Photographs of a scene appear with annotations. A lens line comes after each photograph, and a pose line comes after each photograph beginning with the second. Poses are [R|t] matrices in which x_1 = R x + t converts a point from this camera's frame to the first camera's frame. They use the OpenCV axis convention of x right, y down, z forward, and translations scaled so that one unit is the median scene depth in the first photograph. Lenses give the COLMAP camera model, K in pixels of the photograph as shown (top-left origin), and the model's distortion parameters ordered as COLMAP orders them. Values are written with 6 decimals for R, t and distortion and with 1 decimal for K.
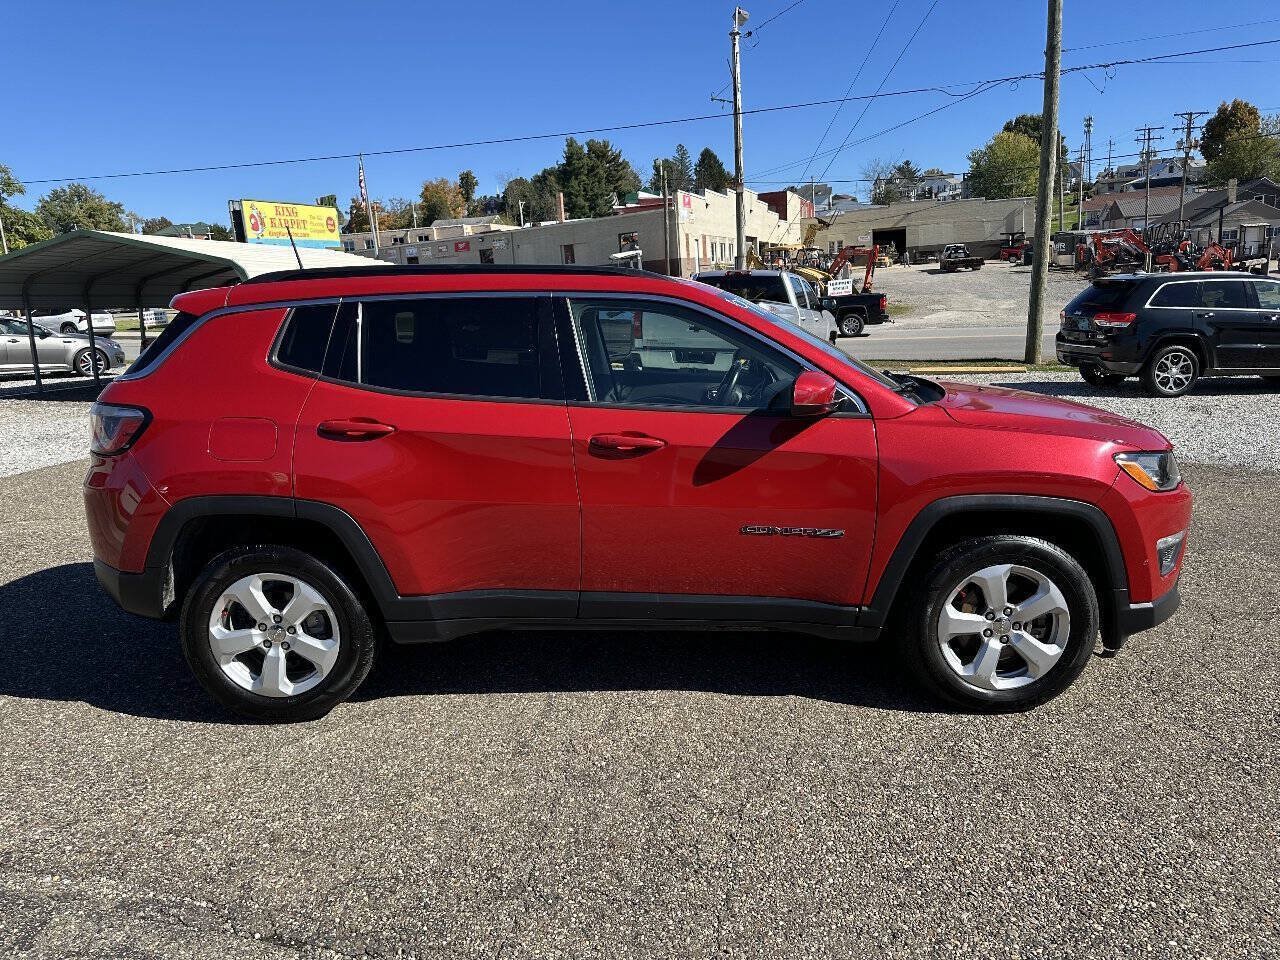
lens RADIAL K [[930.5, 0, 640.0], [0, 930.5, 480.0], [0, 0, 1]] dist [0.089087, -0.103902]
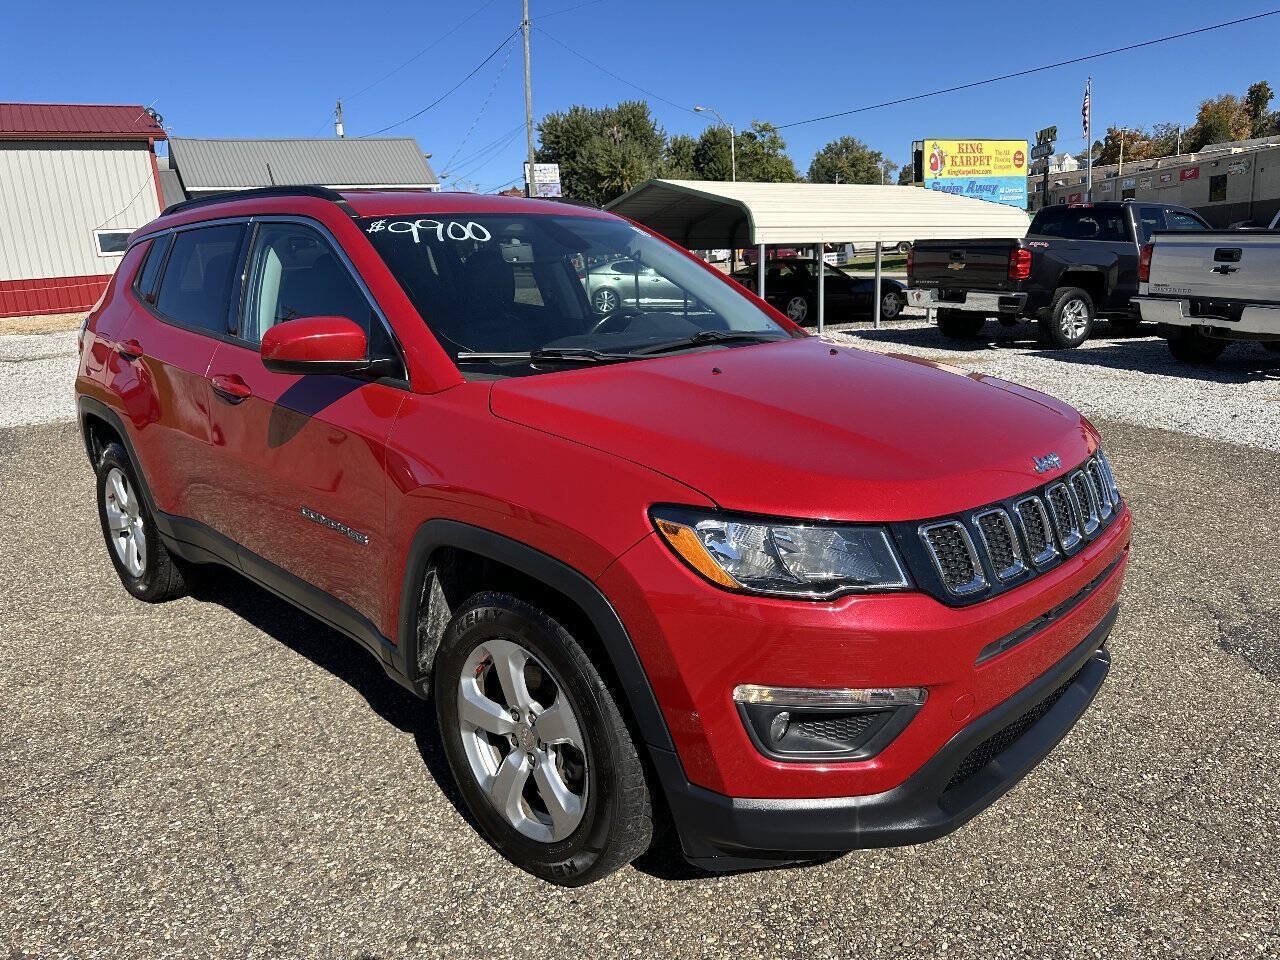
lens RADIAL K [[922.9, 0, 658.5], [0, 922.9, 479.7], [0, 0, 1]] dist [-0.000368, 0.000854]
pose [[0.725341, 0.169814, -0.667116, 0.142739], [-0.125910, 0.985475, 0.113953, -0.016965], [0.676777, 0.001342, 0.736187, 0.102649]]
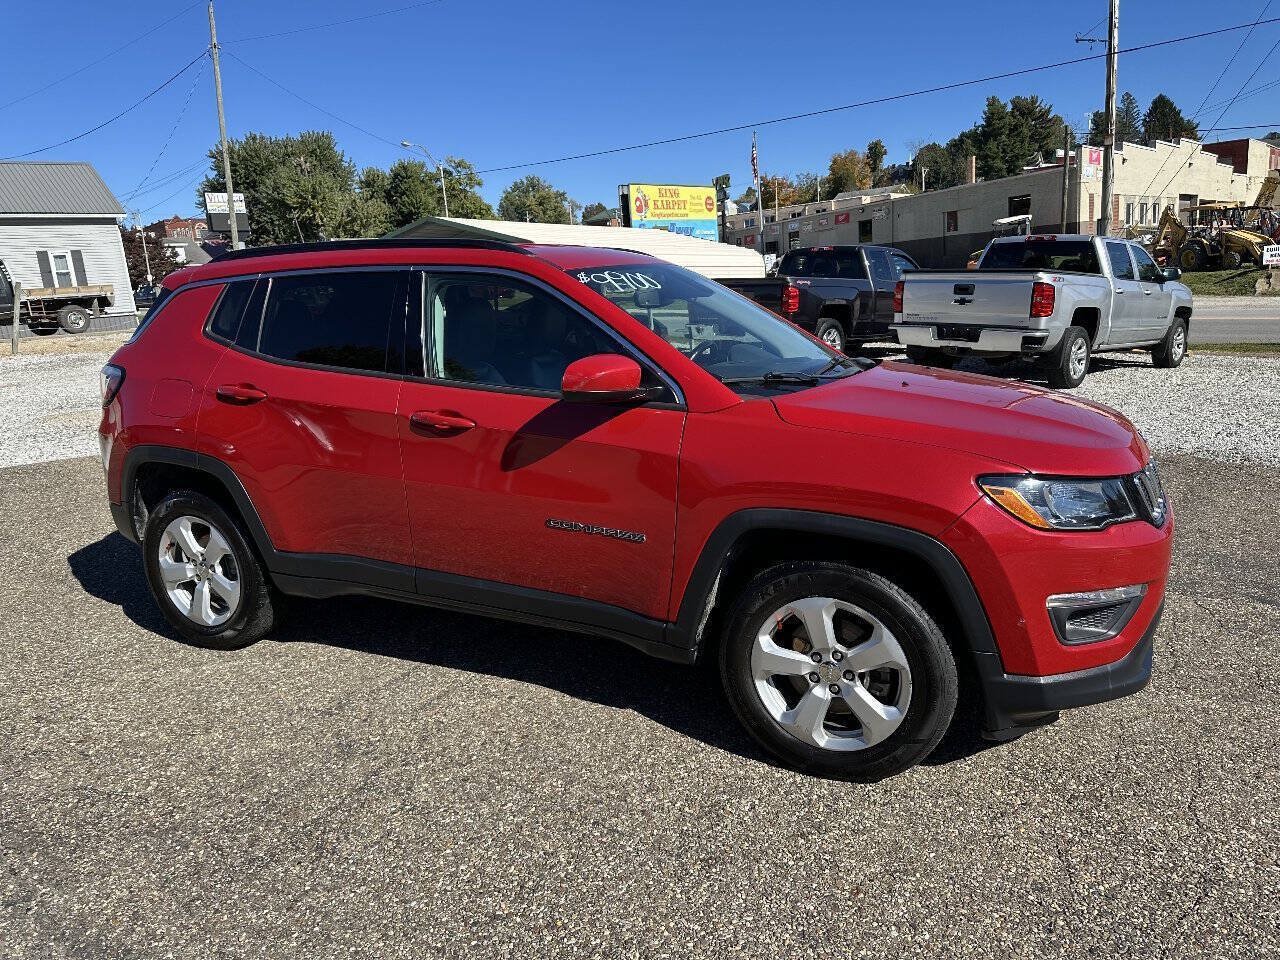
lens RADIAL K [[913.8, 0, 640.0], [0, 913.8, 480.0], [0, 0, 1]] dist [0.085240, -0.105964]
pose [[0.906128, 0.086658, -0.414032, 0.093920], [-0.073611, 0.996160, 0.047399, -0.006443], [0.416549, -0.012473, 0.909028, 0.034567]]
